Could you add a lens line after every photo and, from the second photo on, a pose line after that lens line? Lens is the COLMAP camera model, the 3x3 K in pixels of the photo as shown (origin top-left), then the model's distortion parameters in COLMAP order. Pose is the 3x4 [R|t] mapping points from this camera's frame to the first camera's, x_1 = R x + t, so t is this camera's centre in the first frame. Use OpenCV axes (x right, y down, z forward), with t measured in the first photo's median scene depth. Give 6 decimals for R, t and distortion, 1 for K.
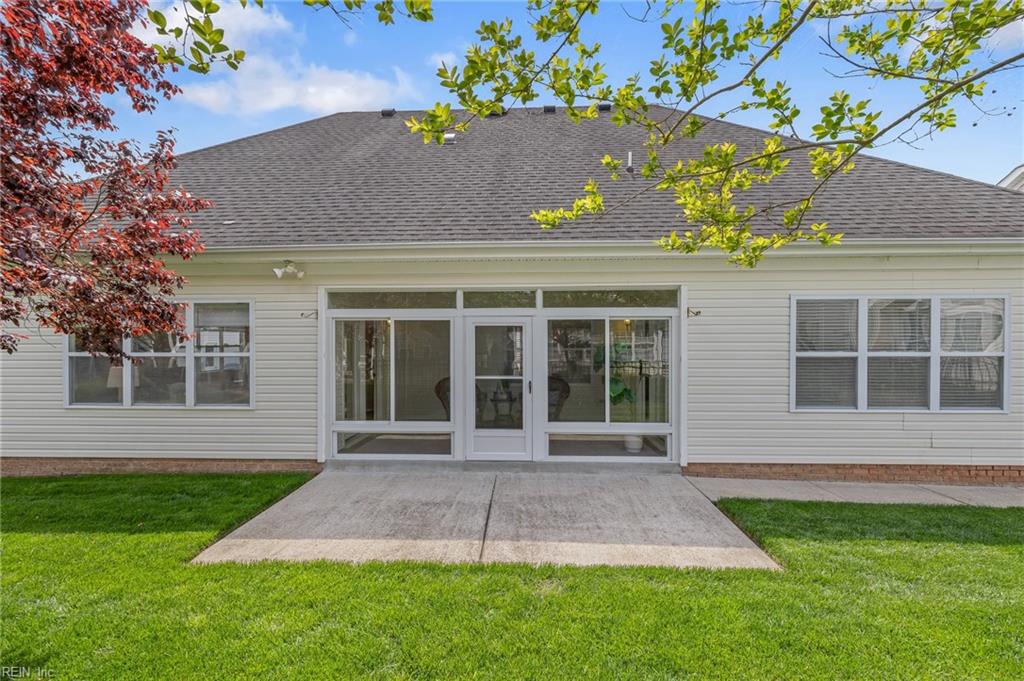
lens RADIAL K [[445.3, 0, 512.0], [0, 445.3, 340.5], [0, 0, 1]] dist [0.001193, 0.000084]
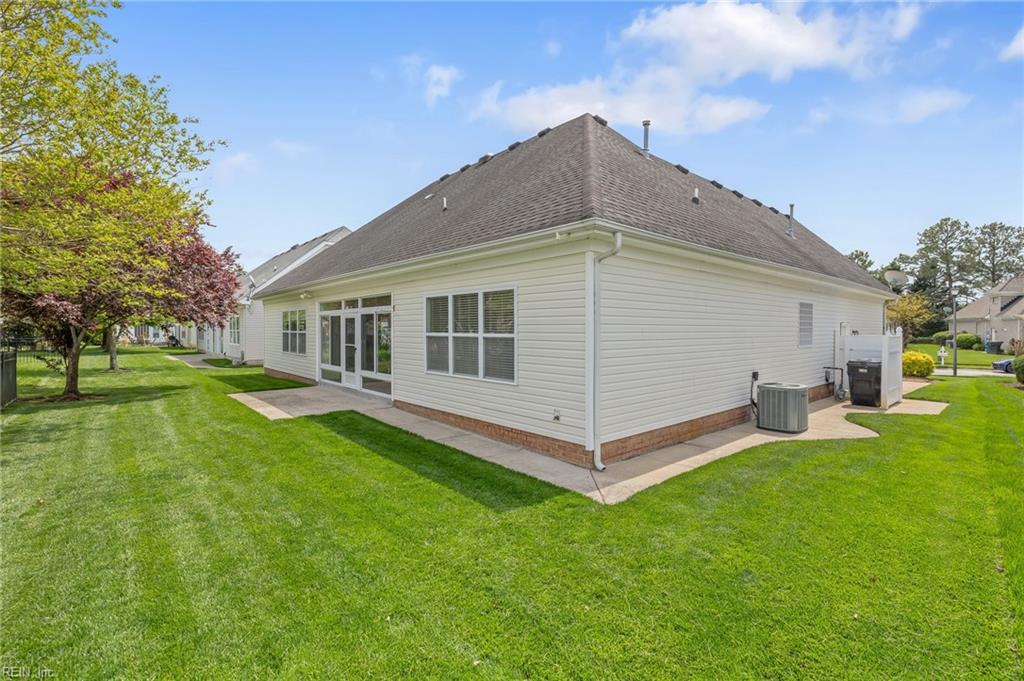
lens RADIAL K [[458.2, 0, 512.0], [0, 458.2, 340.5], [0, 0, 1]] dist [-0.003762, -0.000366]
pose [[0.691787, 0.019649, -0.721834, 1.927341], [-0.008496, 0.999782, 0.019073, 0.020479], [0.722051, -0.007061, 0.691804, 0.142084]]
